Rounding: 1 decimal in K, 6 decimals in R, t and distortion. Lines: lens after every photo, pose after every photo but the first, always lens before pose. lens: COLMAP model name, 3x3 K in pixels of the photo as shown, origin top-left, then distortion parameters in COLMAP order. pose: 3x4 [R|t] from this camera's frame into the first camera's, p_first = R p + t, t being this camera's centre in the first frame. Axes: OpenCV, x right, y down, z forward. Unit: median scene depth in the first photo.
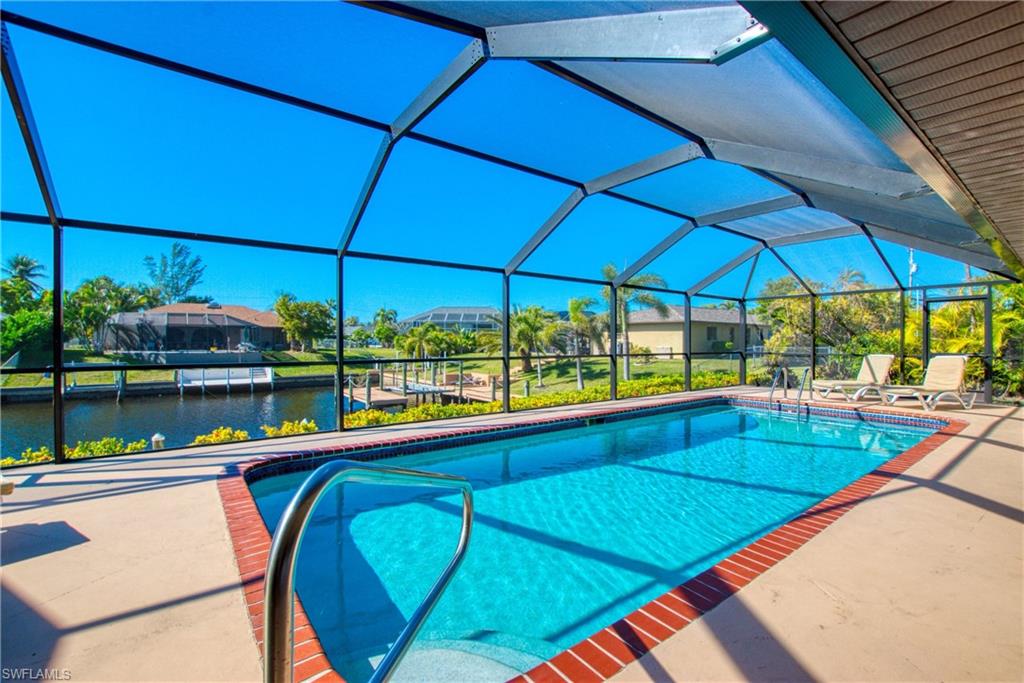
lens RADIAL K [[463.9, 0, 531.7], [0, 463.9, 333.8], [0, 0, 1]] dist [-0.001249, -0.001361]
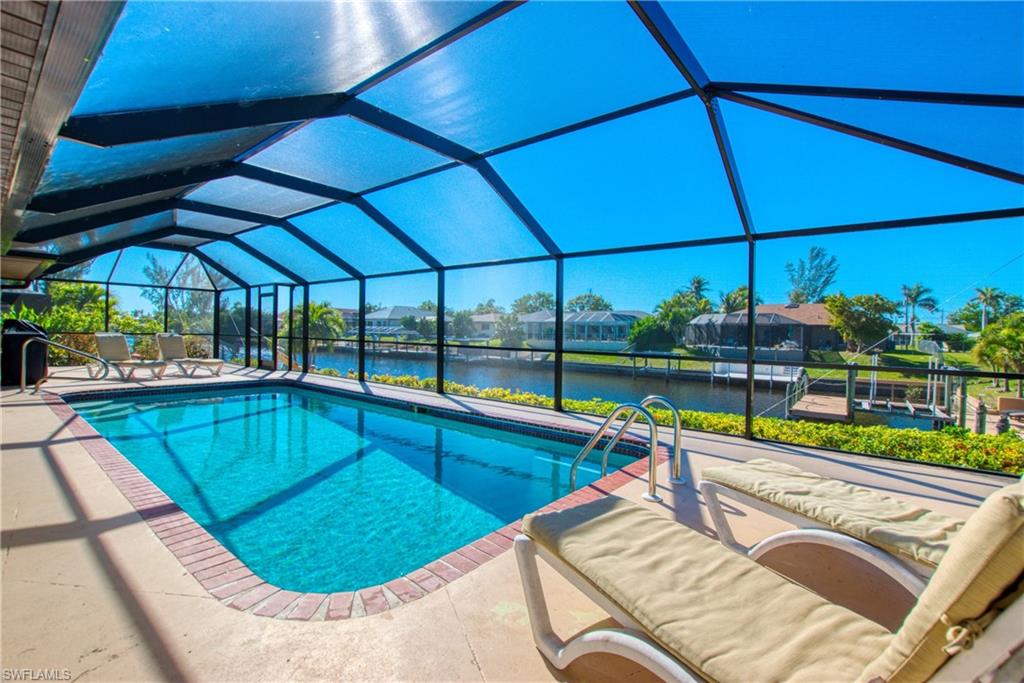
lens RADIAL K [[463.9, 0, 511.4], [0, 463.9, 339.0], [0, 0, 1]] dist [-0.001249, -0.001361]
pose [[0.253714, 0.018088, -0.967110, 0.188439], [-0.008474, 0.999828, 0.016477, 0.003728], [0.967242, 0.004015, 0.253823, 0.157897]]
